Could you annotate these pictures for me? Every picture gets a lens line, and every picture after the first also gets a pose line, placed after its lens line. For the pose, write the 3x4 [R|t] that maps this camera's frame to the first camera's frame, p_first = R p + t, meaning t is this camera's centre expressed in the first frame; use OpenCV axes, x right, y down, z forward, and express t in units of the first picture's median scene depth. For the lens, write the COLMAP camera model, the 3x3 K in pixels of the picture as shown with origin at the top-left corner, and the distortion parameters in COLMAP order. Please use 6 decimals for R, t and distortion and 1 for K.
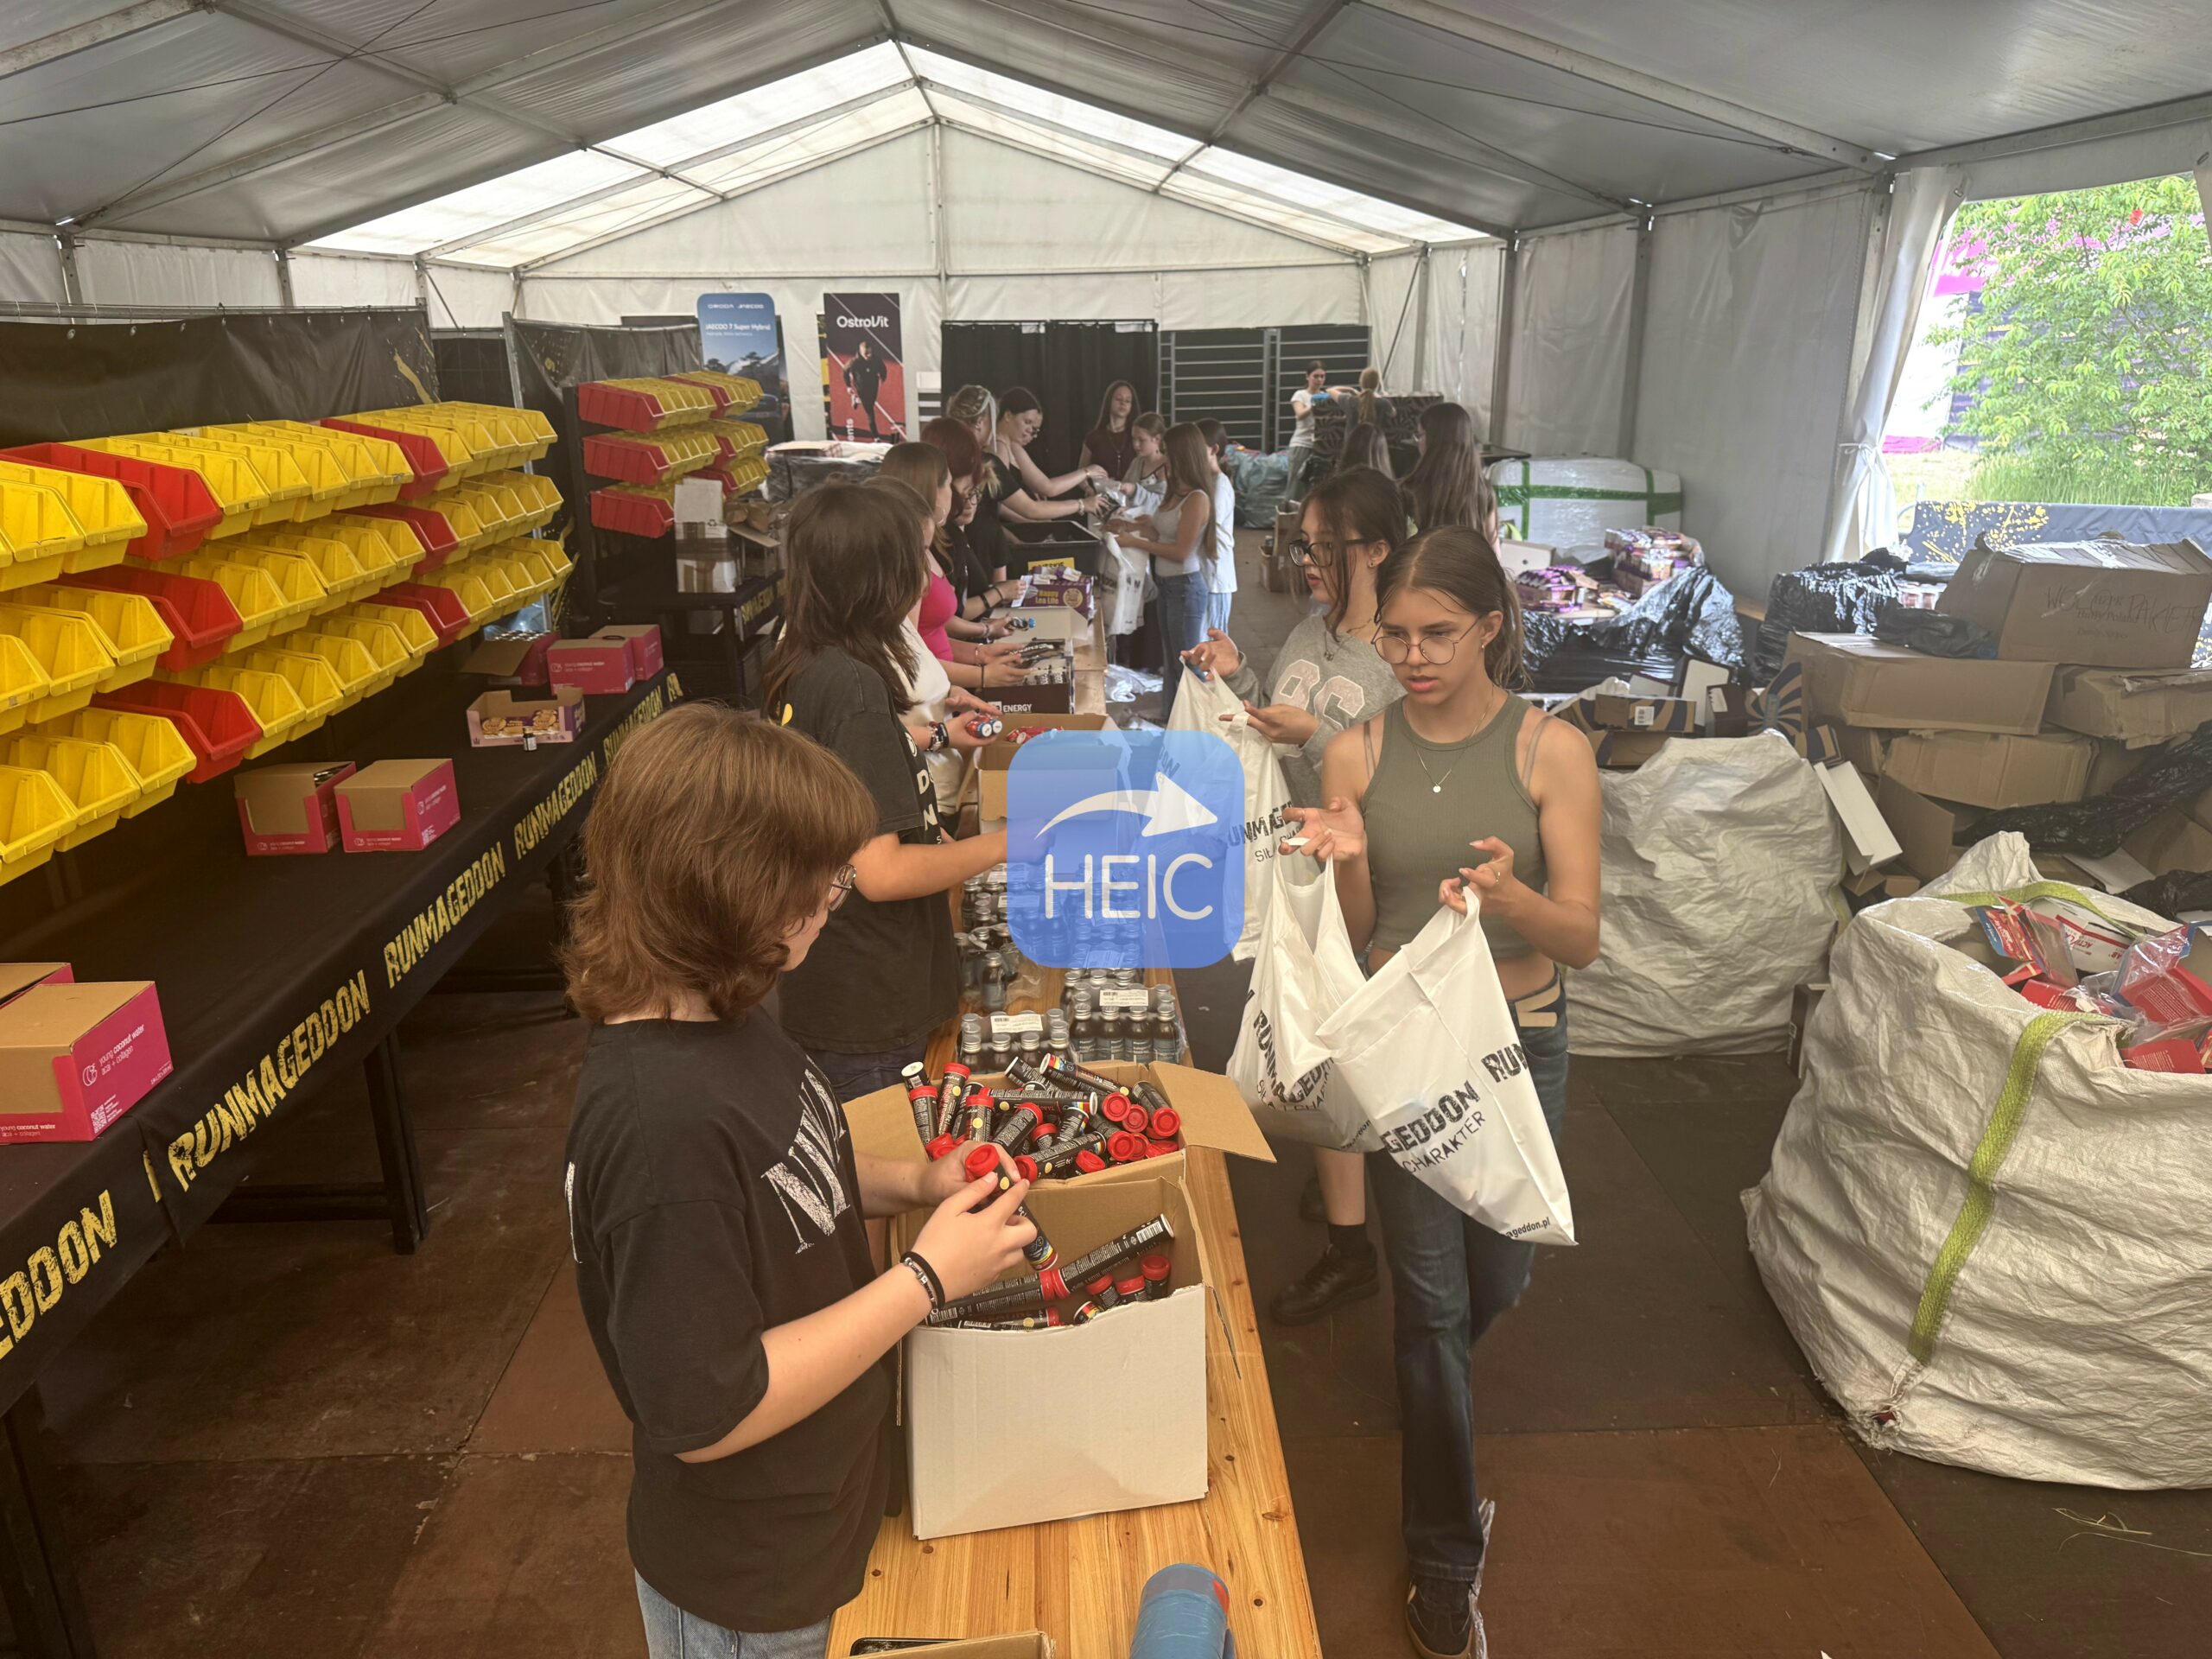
lens RADIAL K [[1554.3, 0, 1094.1], [0, 1554.3, 836.6], [0, 0, 1]] dist [0.000657, -0.028854]
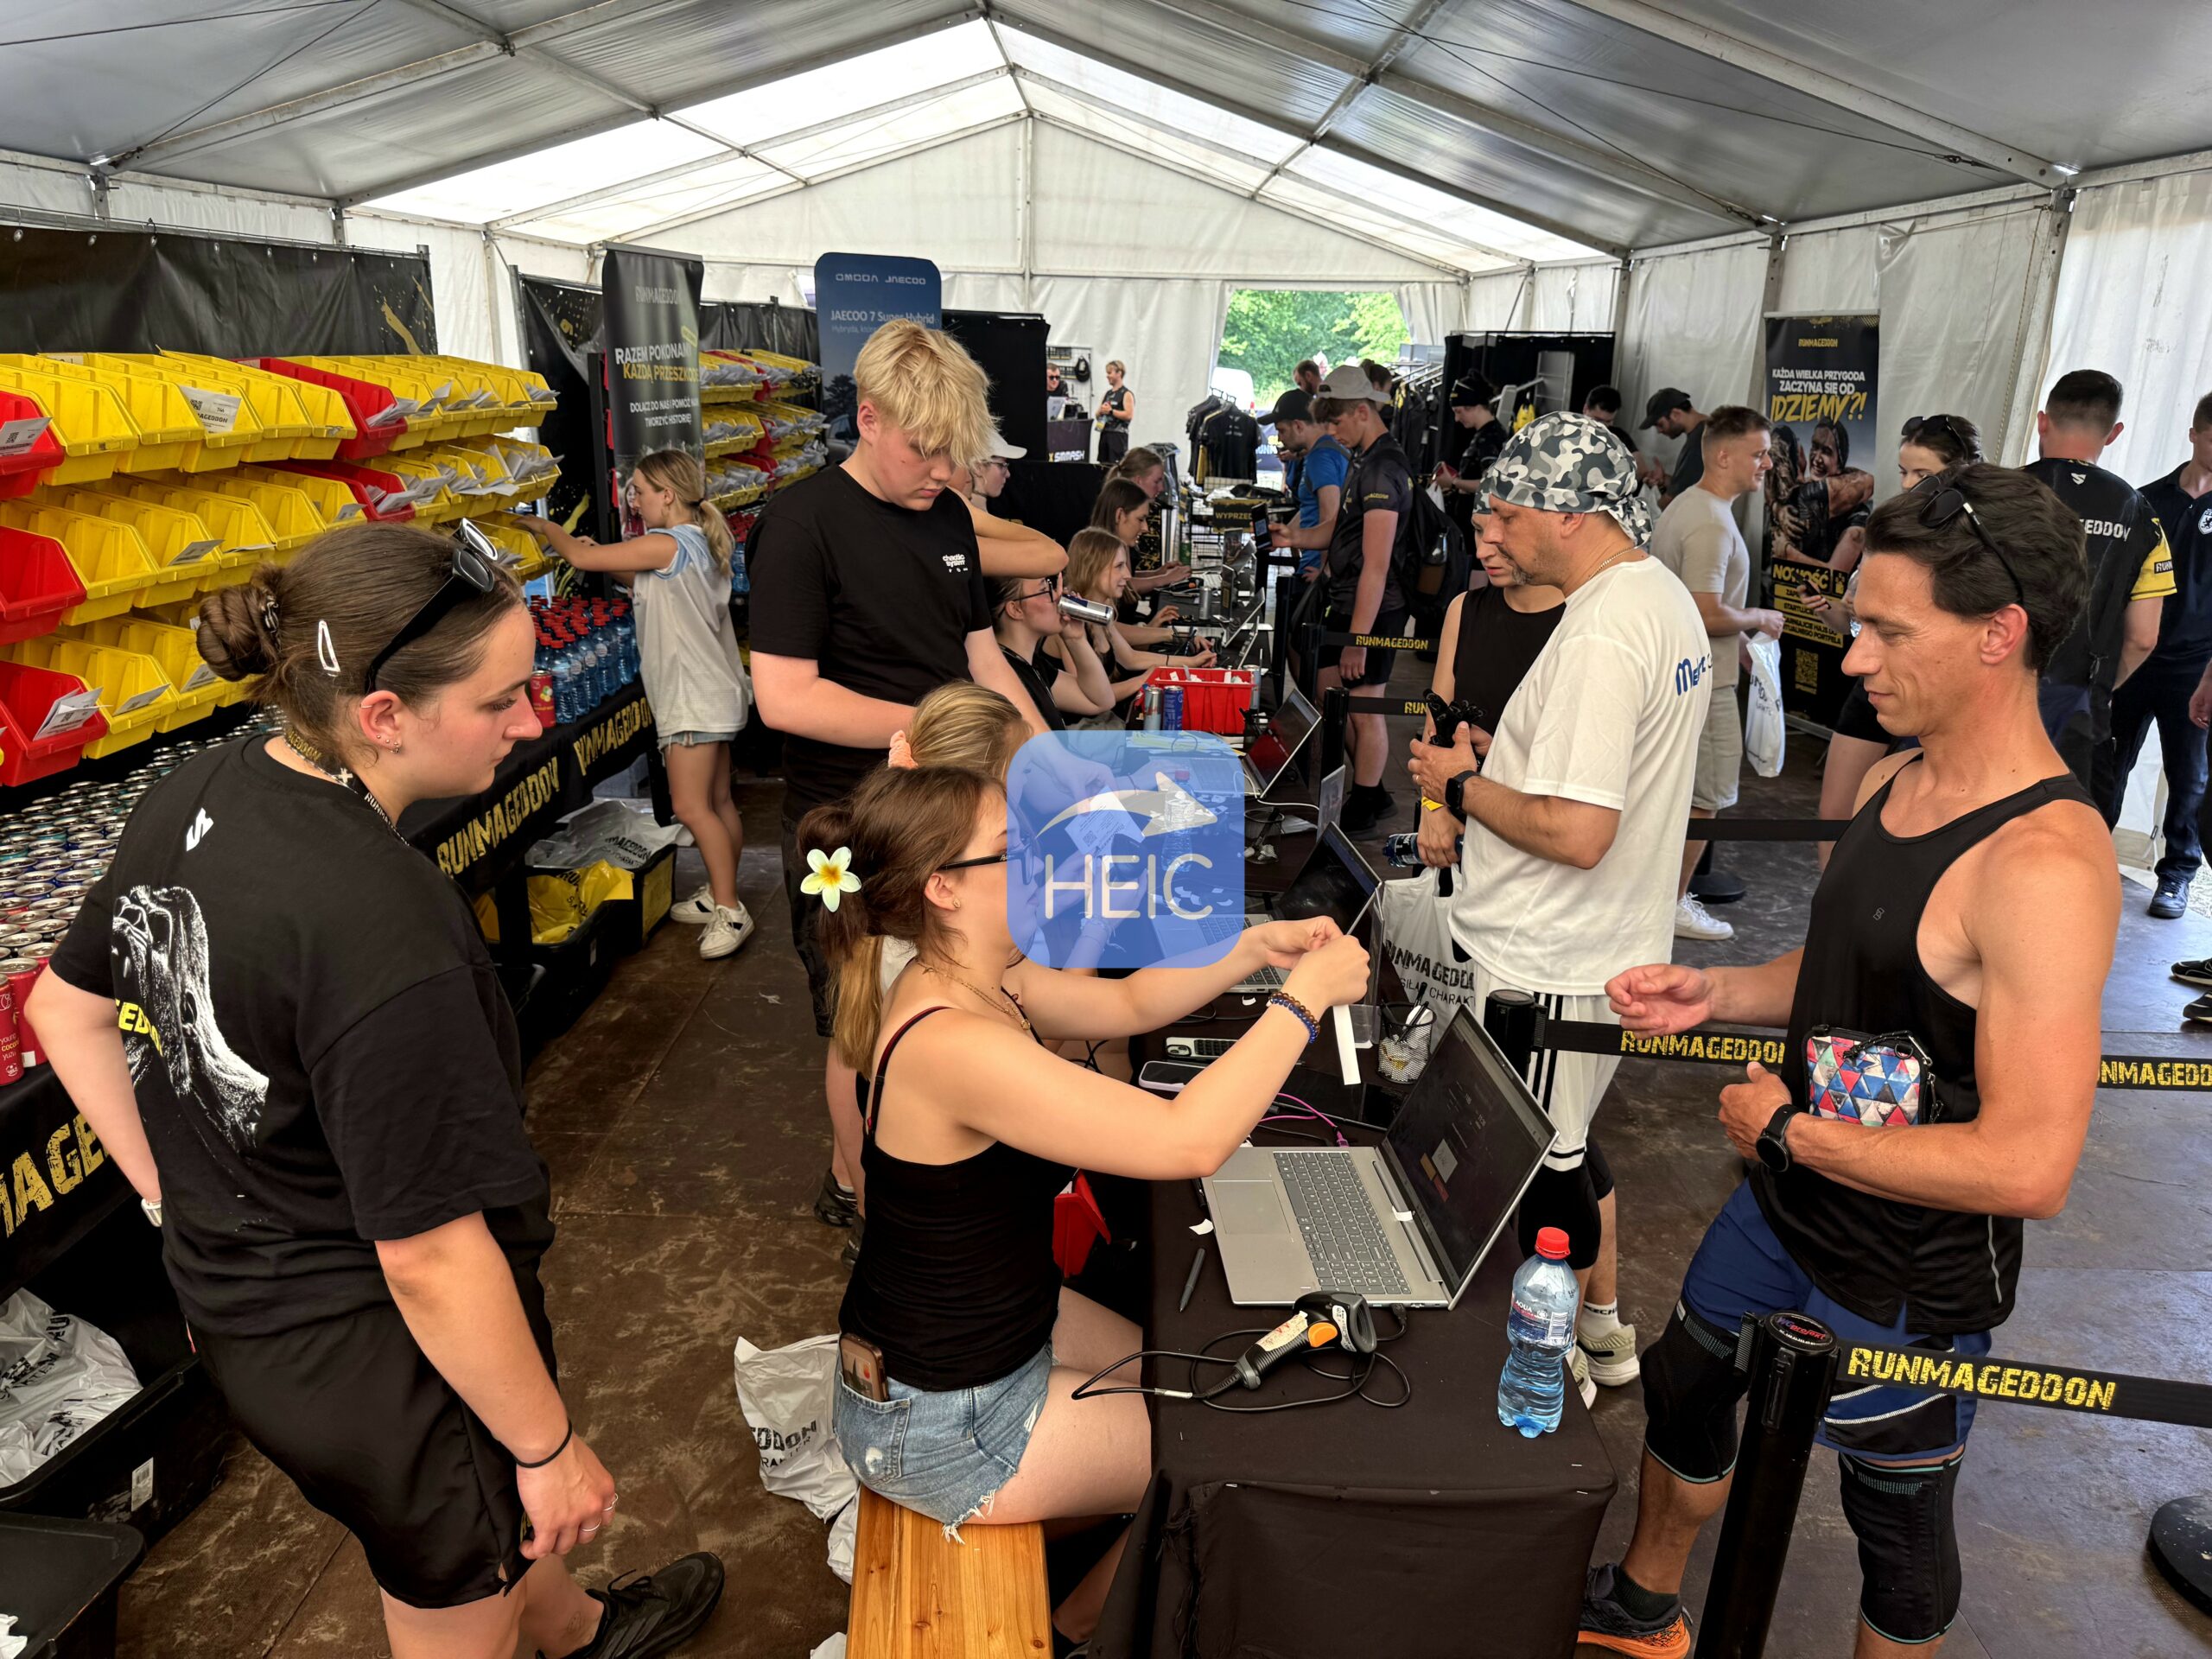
lens RADIAL K [[1554.3, 0, 1116.0], [0, 1554.3, 841.1], [0, 0, 1]] dist [0.000657, -0.028854]
pose [[0.998098, 0.056185, -0.025381, 0.002915], [-0.056357, 0.998392, -0.006133, -0.007789], [0.024995, 0.007551, 0.999659, 0.050023]]
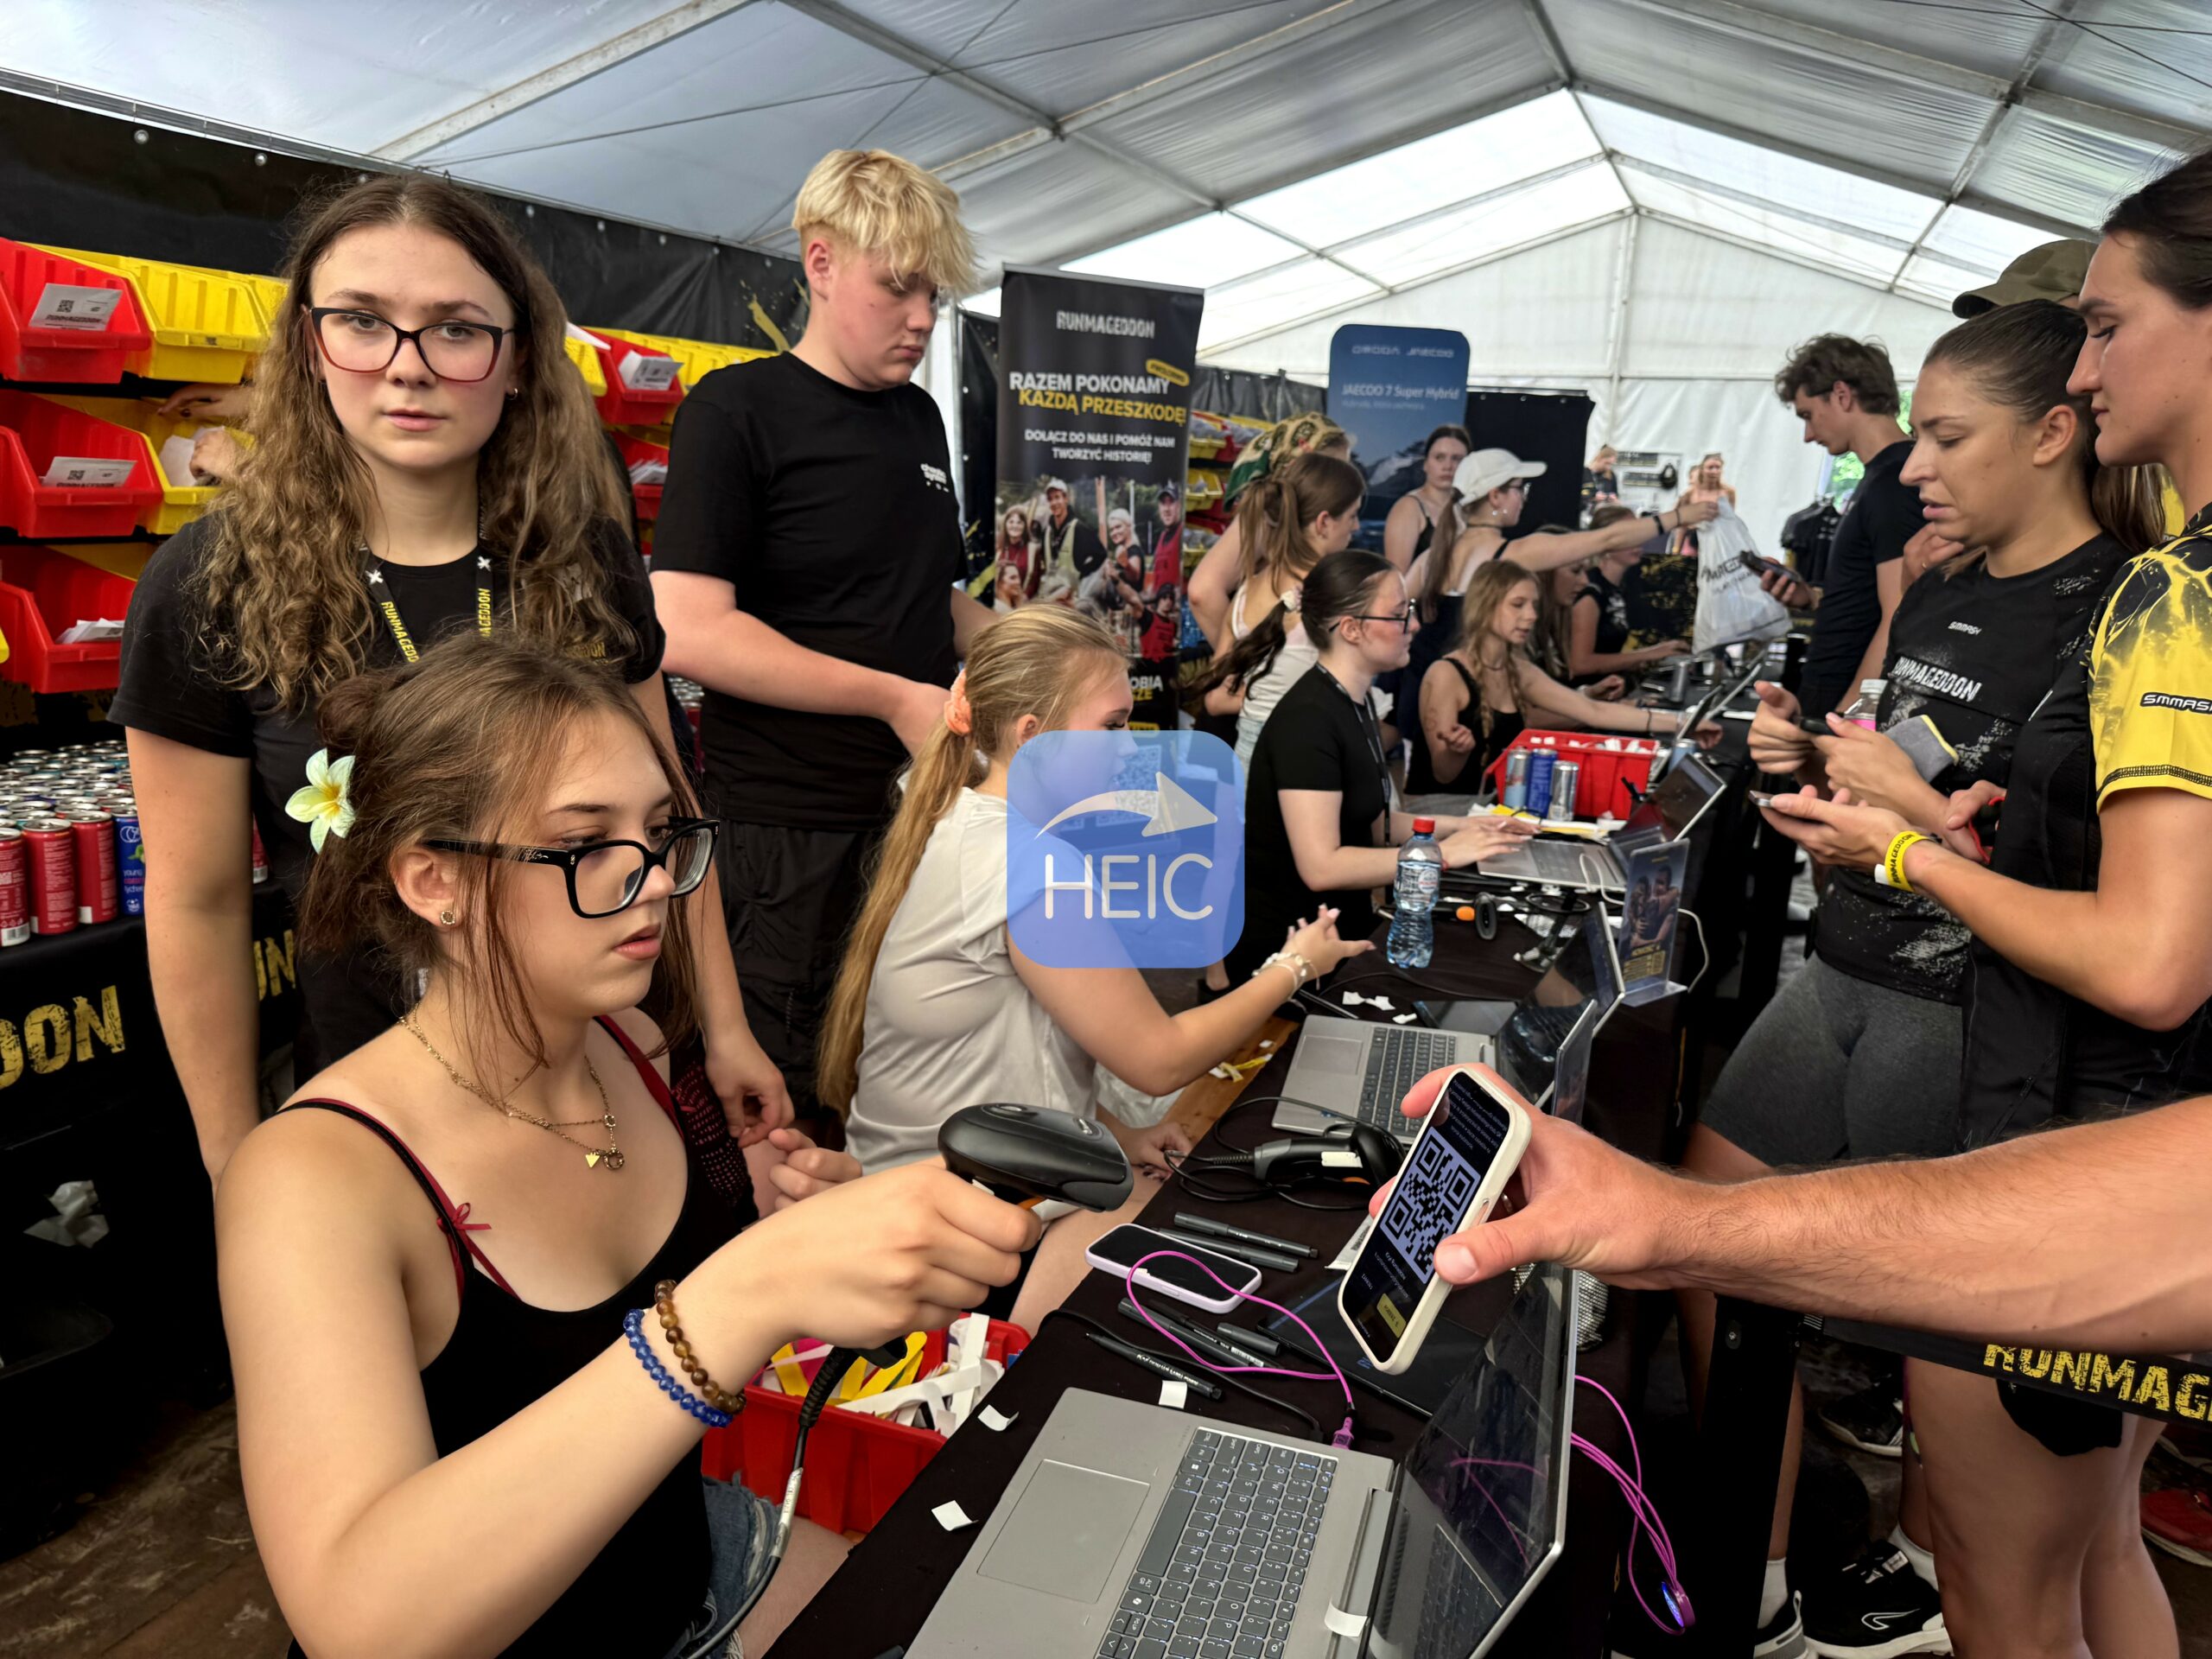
lens RADIAL K [[1554.3, 0, 1100.6], [0, 1554.3, 844.2], [0, 0, 1]] dist [0.000657, -0.028854]
pose [[0.905507, 0.147658, -0.397812, 0.040531], [-0.178864, 0.982965, -0.042282, -0.004904], [0.384792, 0.109441, 0.916492, 0.121219]]
